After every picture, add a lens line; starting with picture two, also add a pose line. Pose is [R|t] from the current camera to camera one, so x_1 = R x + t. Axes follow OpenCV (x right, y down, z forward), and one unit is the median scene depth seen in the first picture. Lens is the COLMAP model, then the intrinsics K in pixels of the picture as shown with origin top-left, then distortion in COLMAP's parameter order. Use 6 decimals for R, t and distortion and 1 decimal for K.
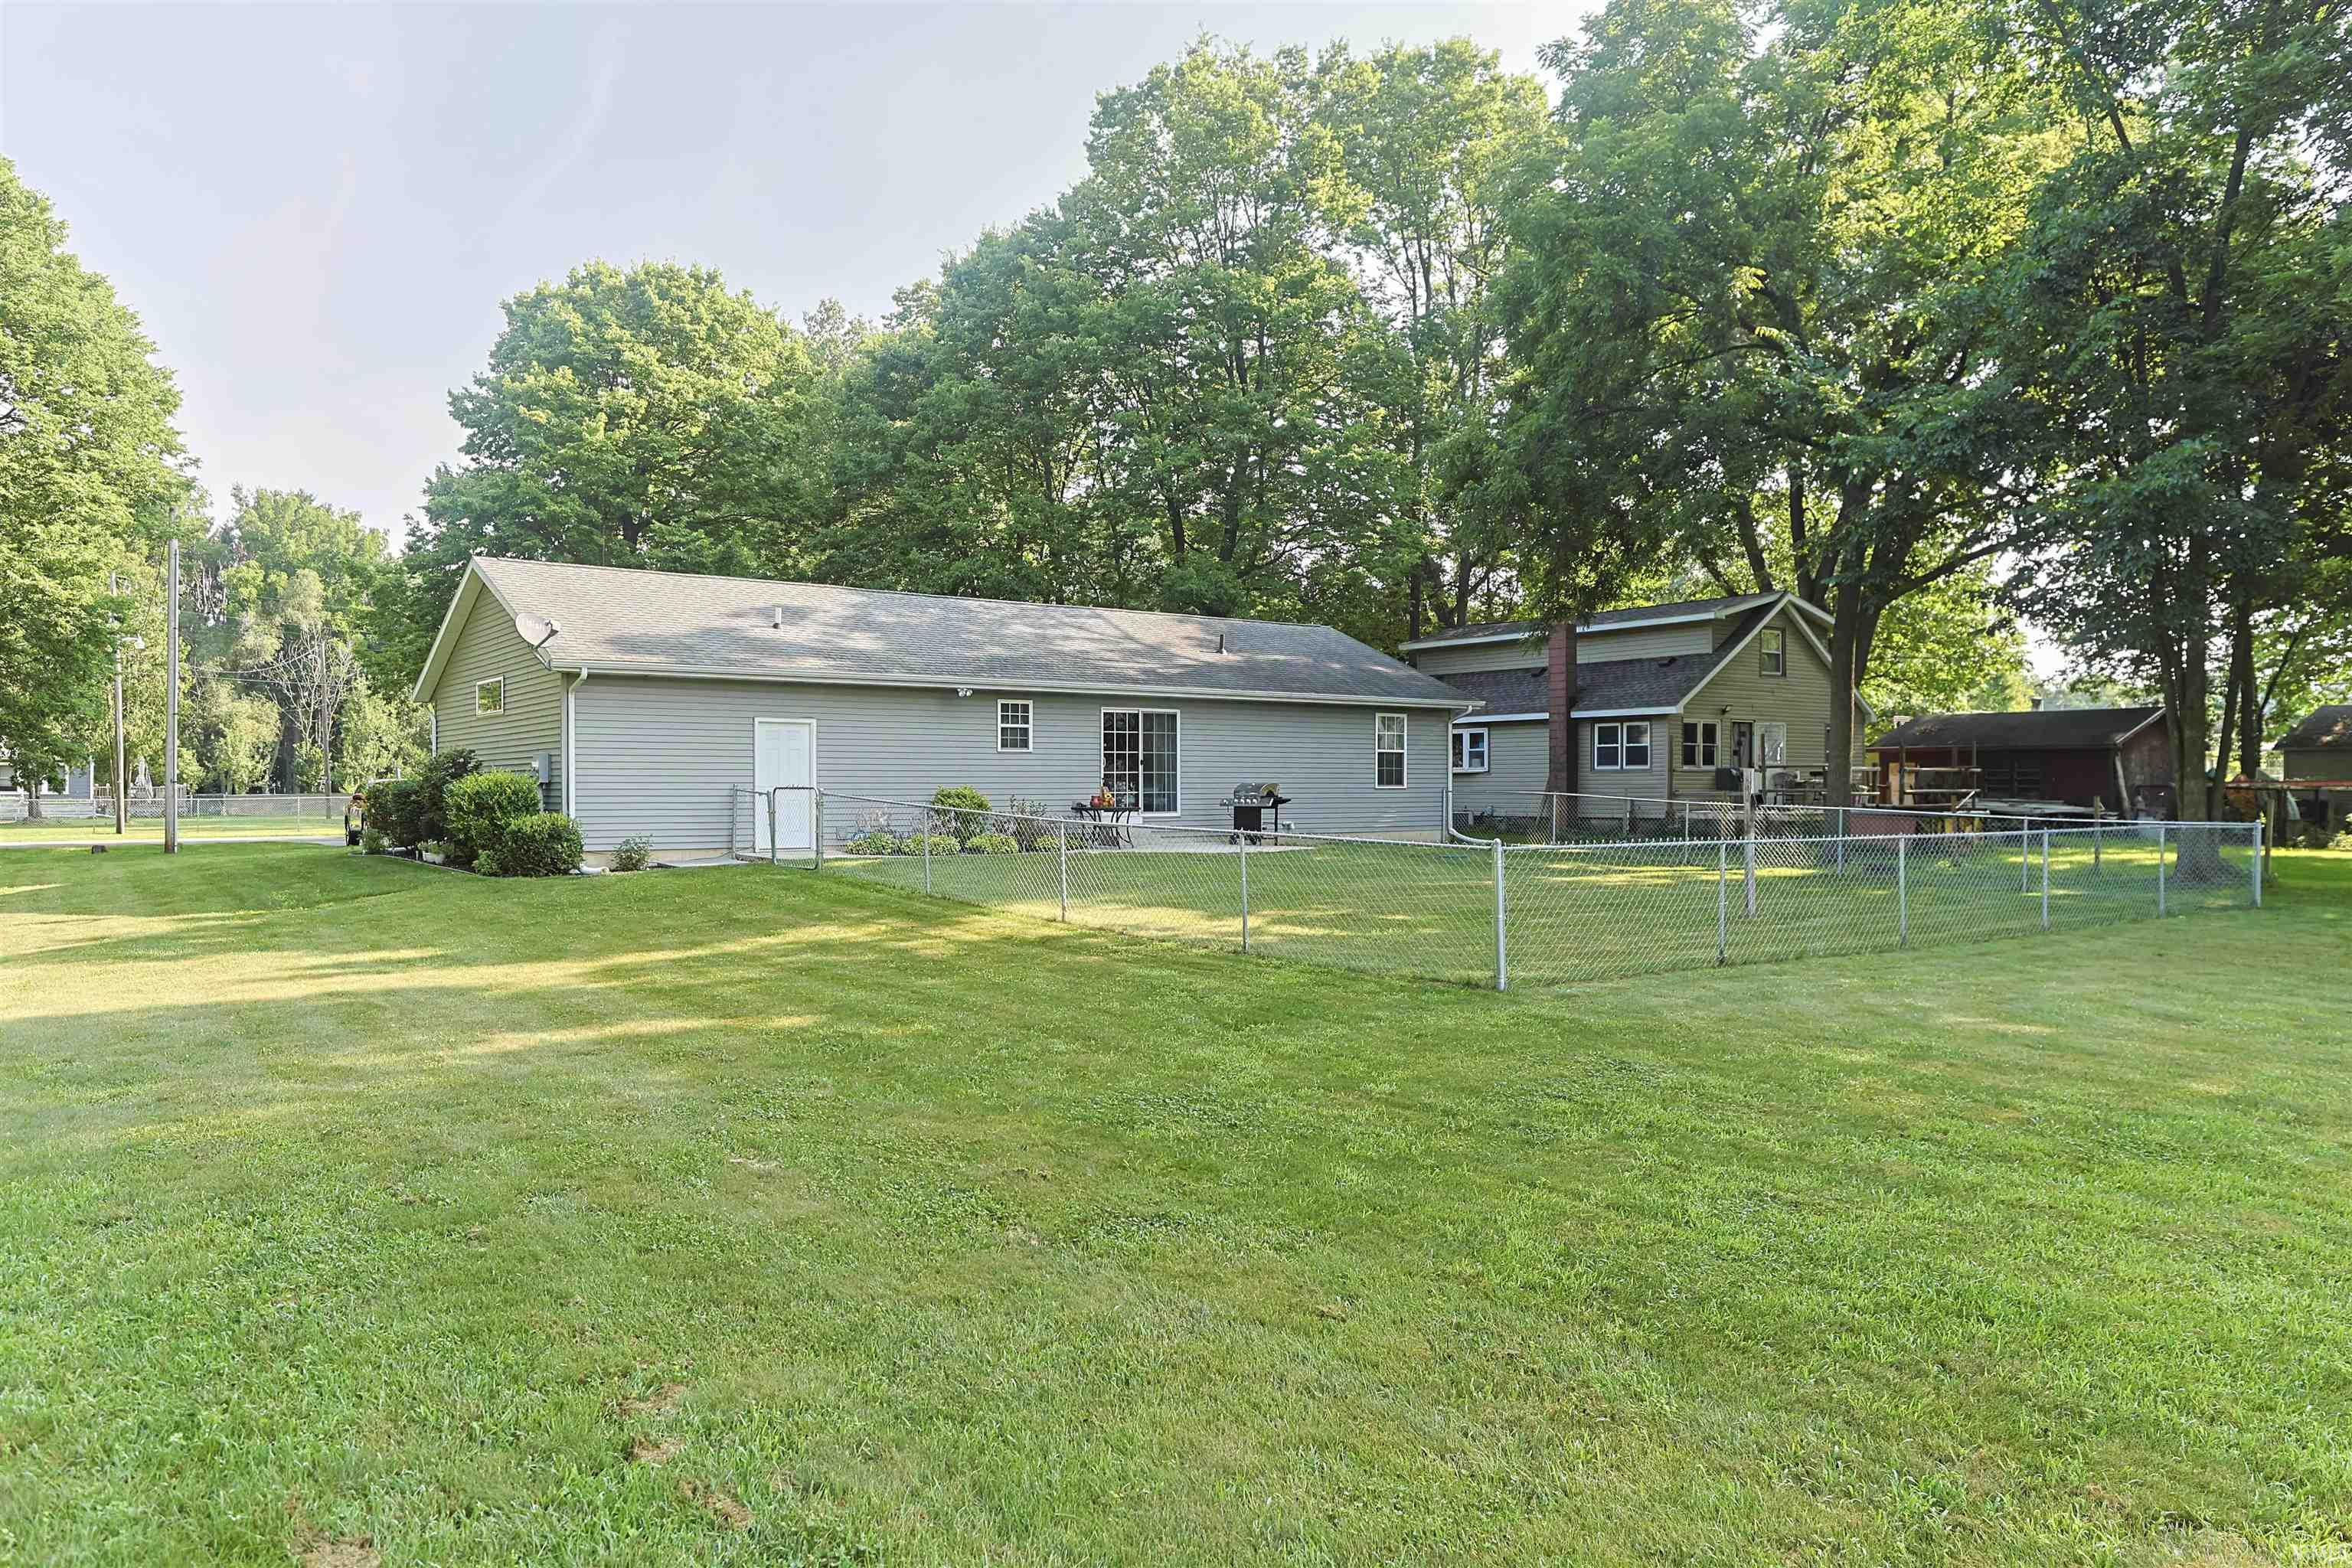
lens RADIAL K [[1607.8, 0, 1178.8], [0, 1607.8, 783.2], [0, 0, 1]] dist [0.004720, 0.001481]
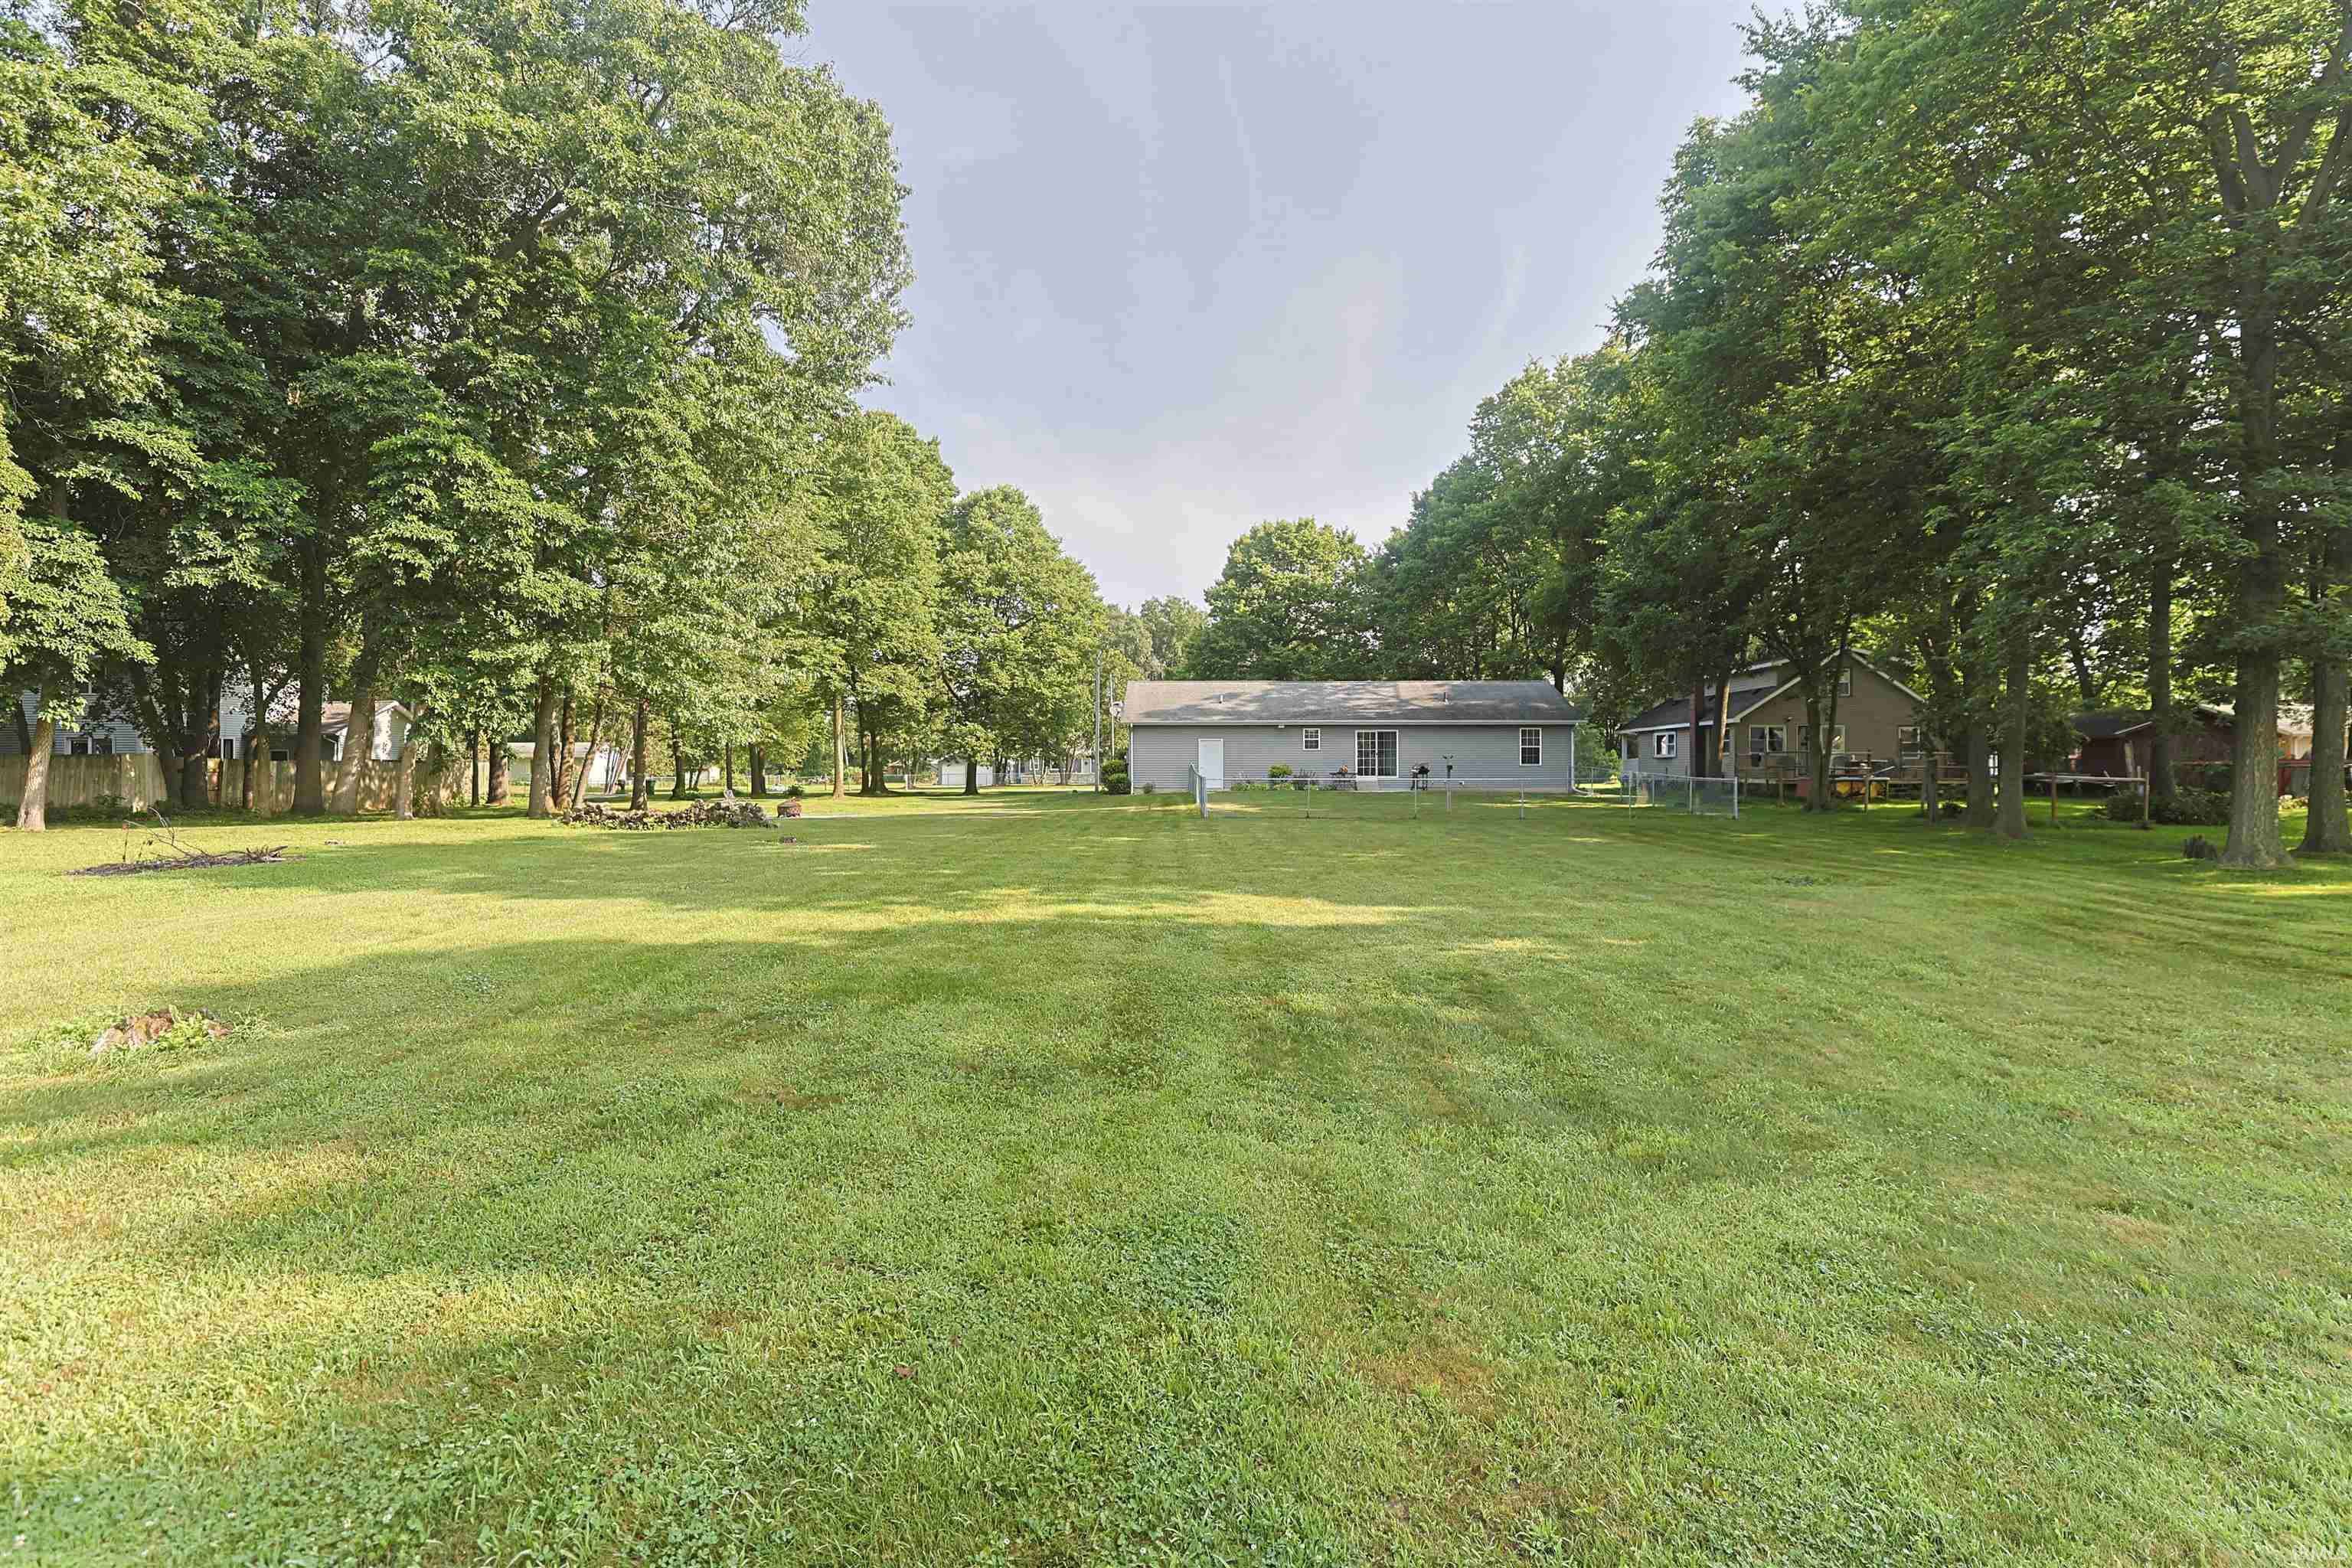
lens RADIAL K [[1136.6, 0, 1176.5], [0, 1136.6, 783.5], [0, 0, 1]] dist [-0.015247, 0.007059]
pose [[0.793330, 0.008927, -0.608727, 0.713461], [0.001877, 0.999852, 0.017108, 0.001018], [0.608789, -0.014715, 0.793196, -0.427885]]
